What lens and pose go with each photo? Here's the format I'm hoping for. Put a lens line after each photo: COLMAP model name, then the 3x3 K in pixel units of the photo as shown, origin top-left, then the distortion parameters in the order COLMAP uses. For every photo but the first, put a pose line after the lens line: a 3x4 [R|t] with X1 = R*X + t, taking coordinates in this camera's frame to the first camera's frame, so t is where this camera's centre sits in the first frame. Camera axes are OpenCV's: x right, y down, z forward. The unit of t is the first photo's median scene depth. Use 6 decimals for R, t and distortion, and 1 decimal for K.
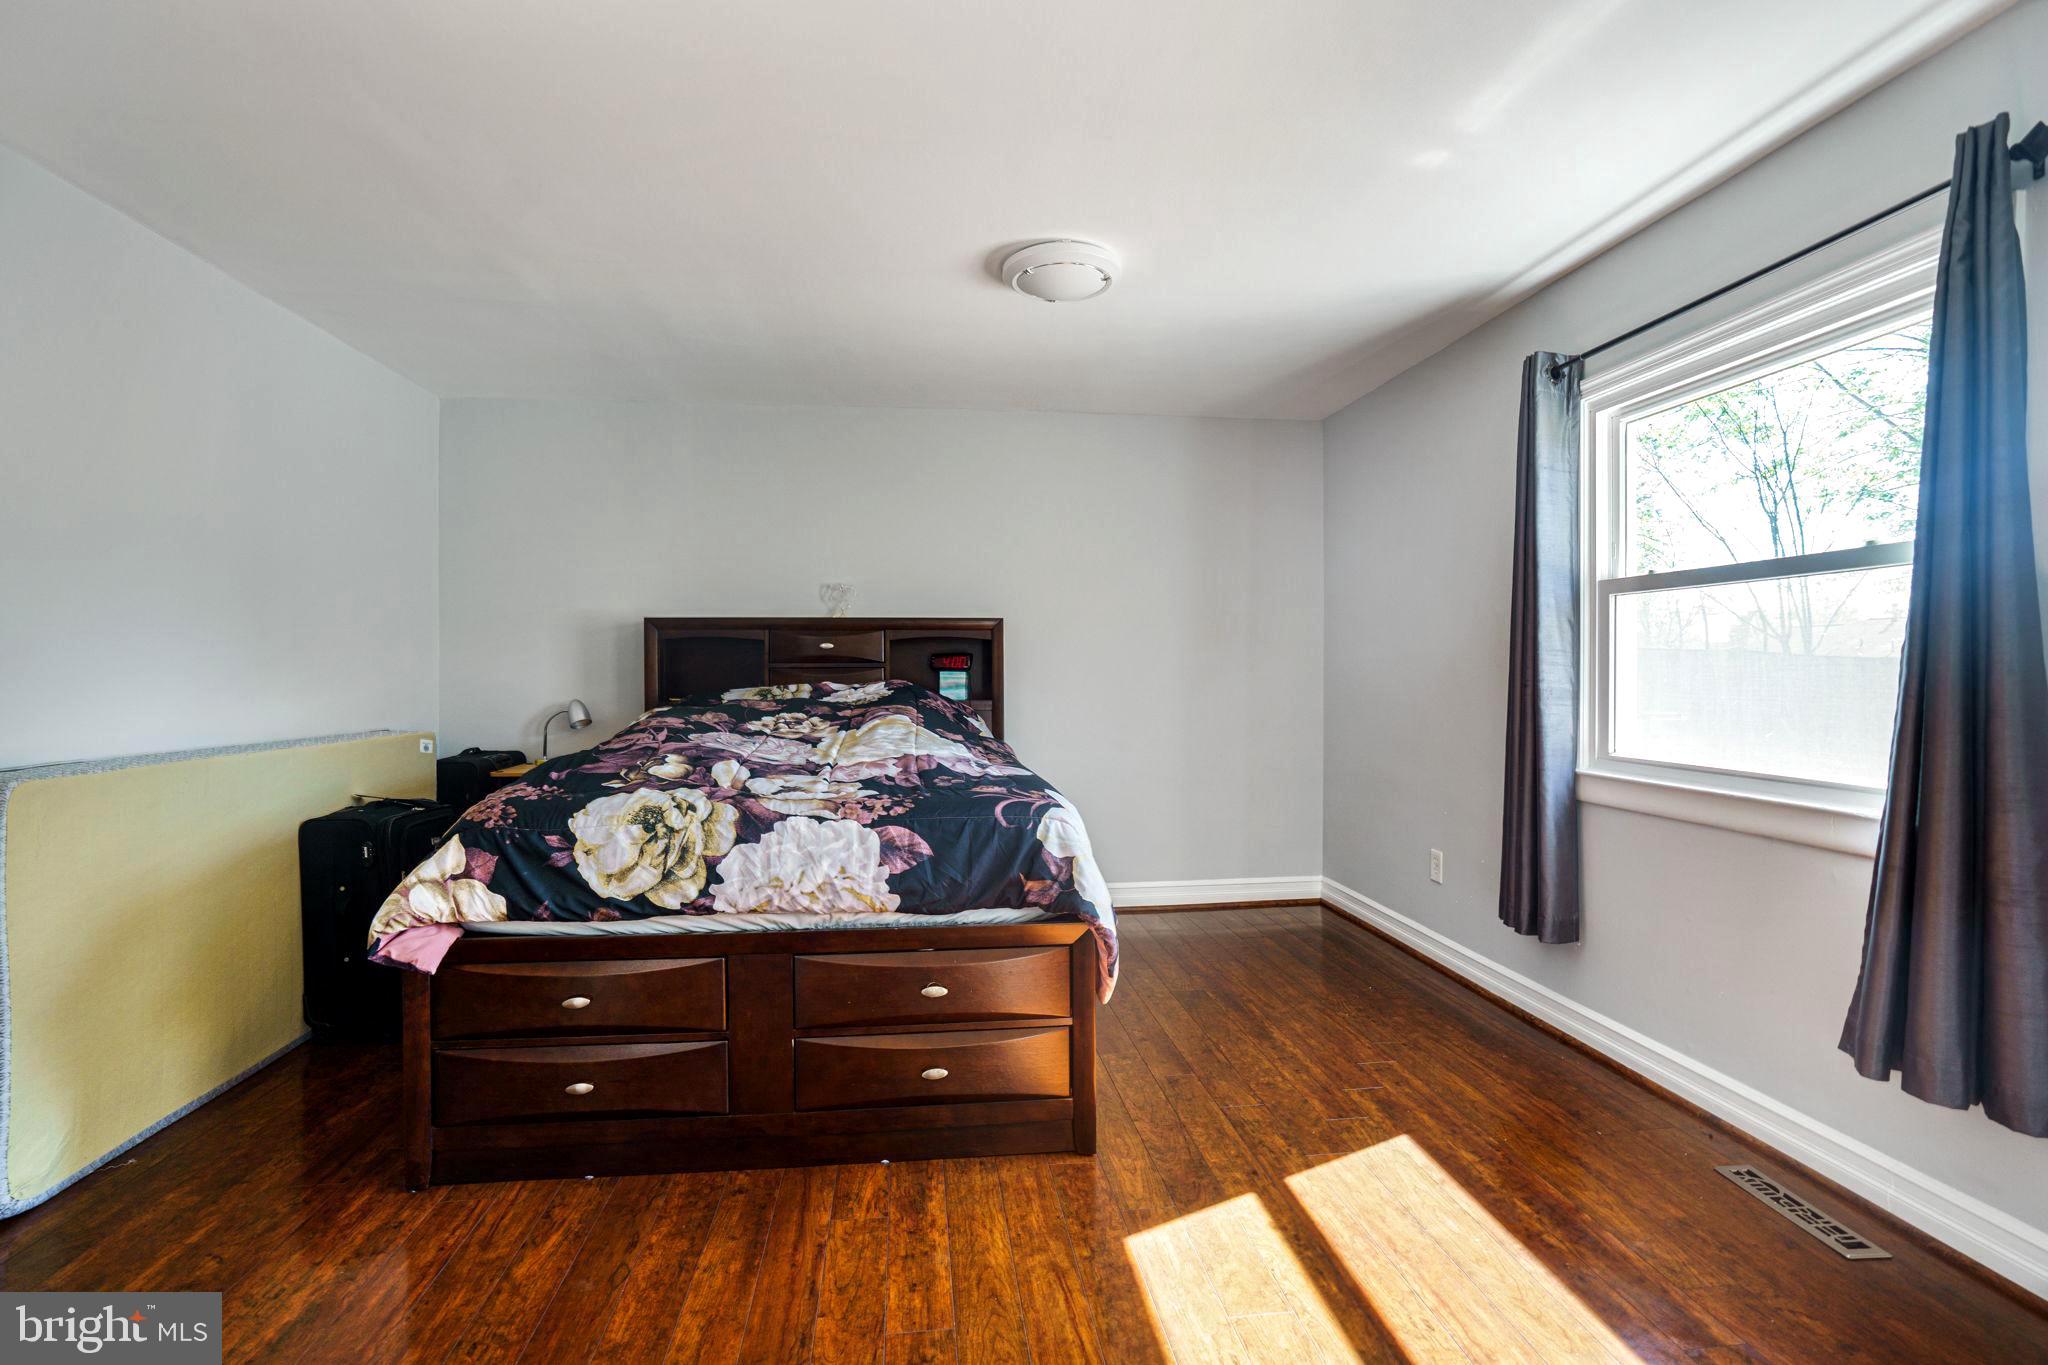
lens RADIAL K [[969.0, 0, 1016.2], [0, 969.0, 682.2], [0, 0, 1]] dist [-0.055651, 0.026349]
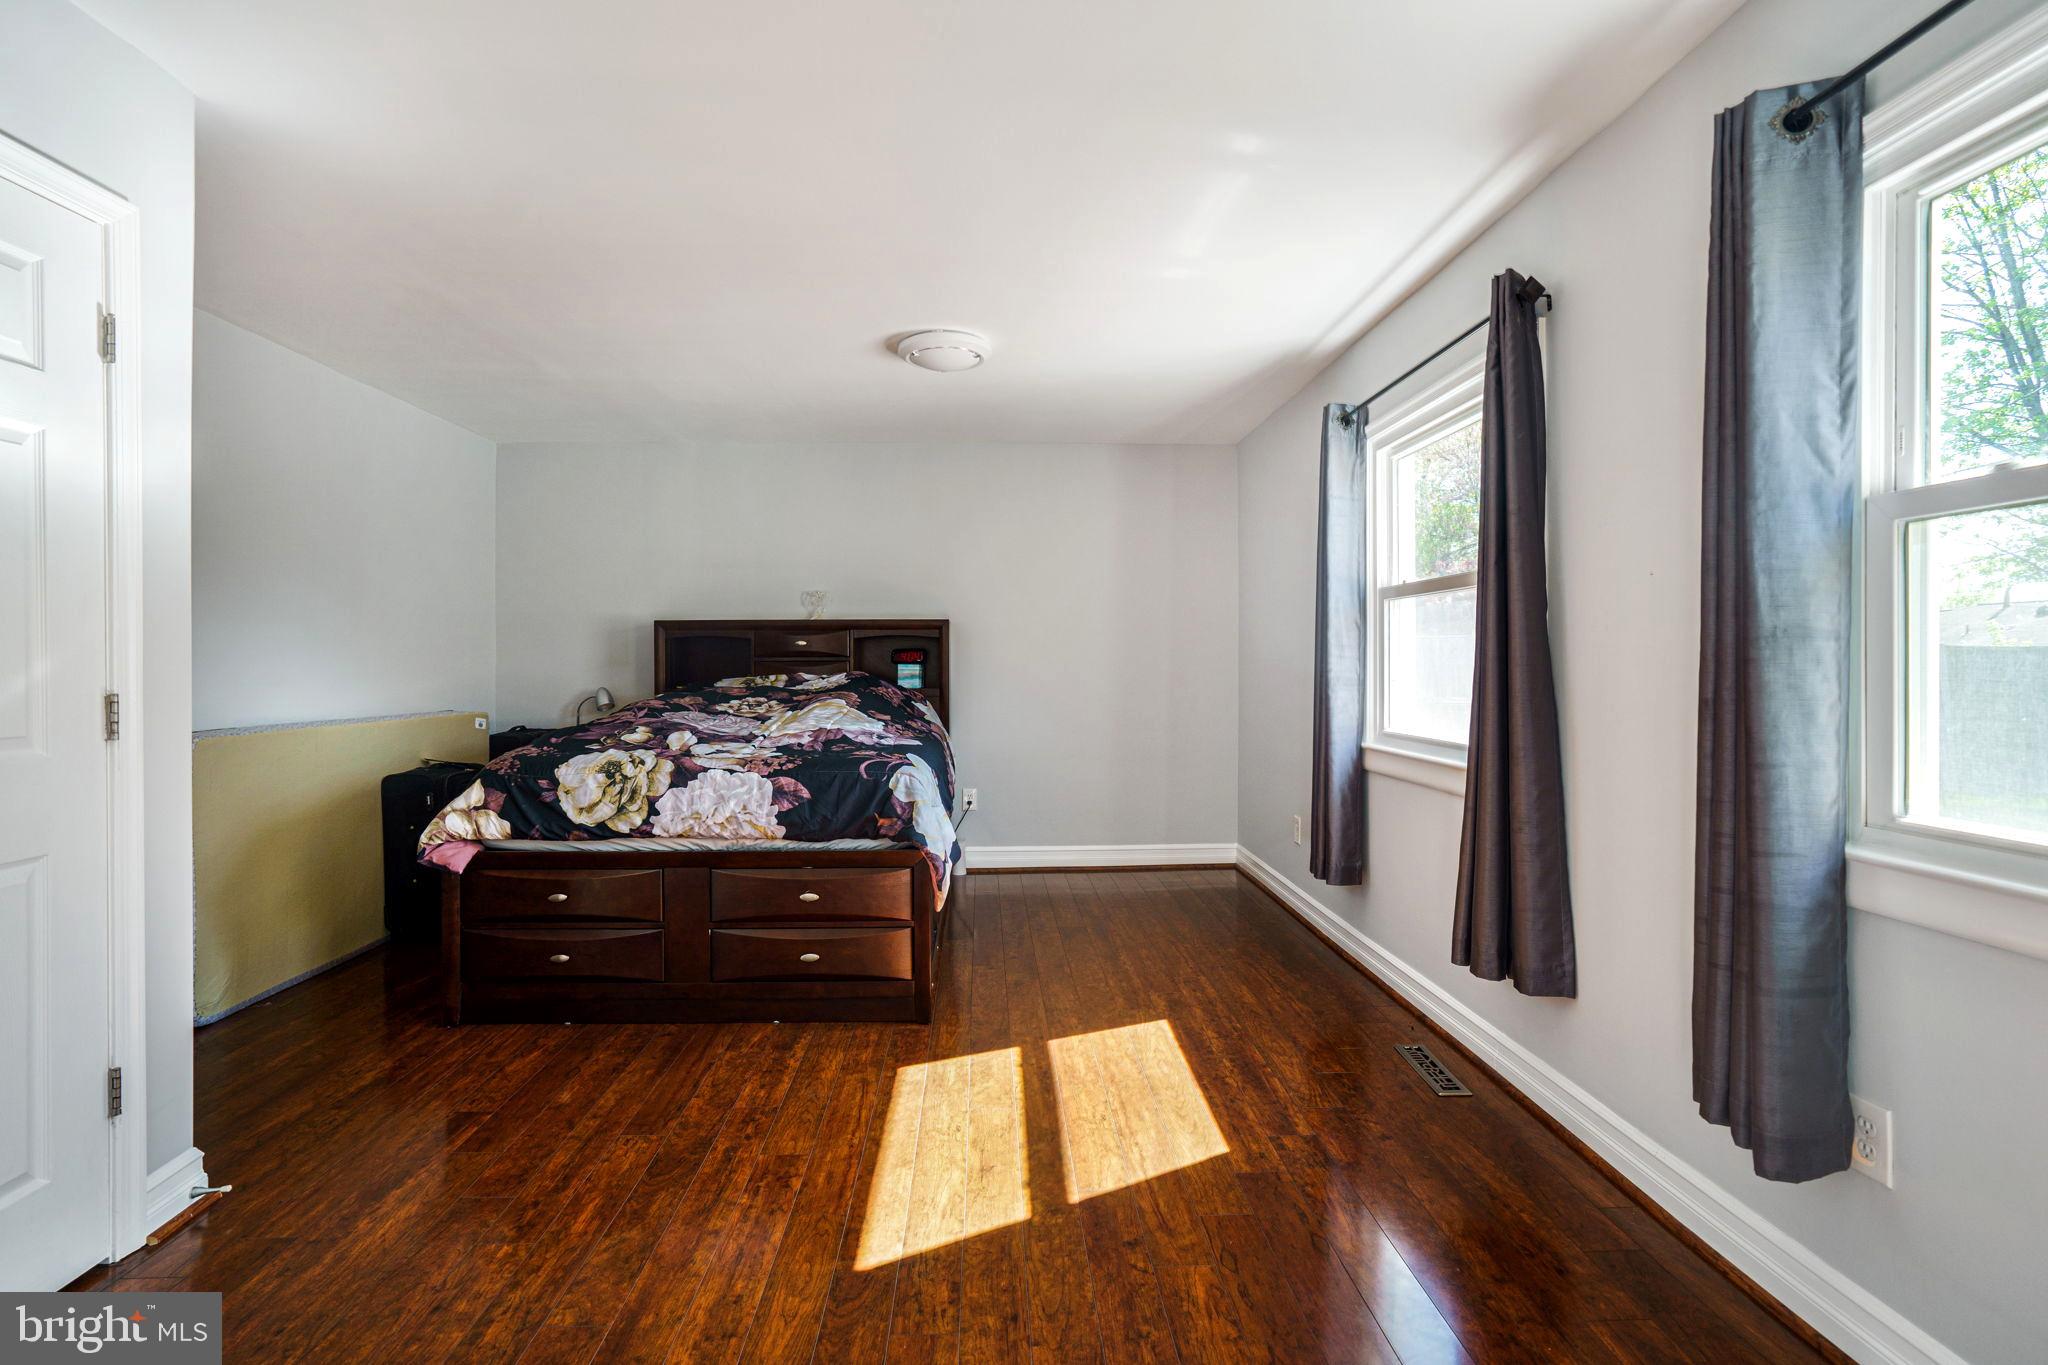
lens RADIAL K [[969.7, 0, 1011.7], [0, 969.7, 673.6], [0, 0, 1]] dist [-0.066405, 0.031523]
pose [[0.996734, 0.000276, -0.080753, 0.309297], [-0.000429, 0.999998, -0.001871, 0.004994], [0.080752, 0.001899, 0.996732, -0.340893]]
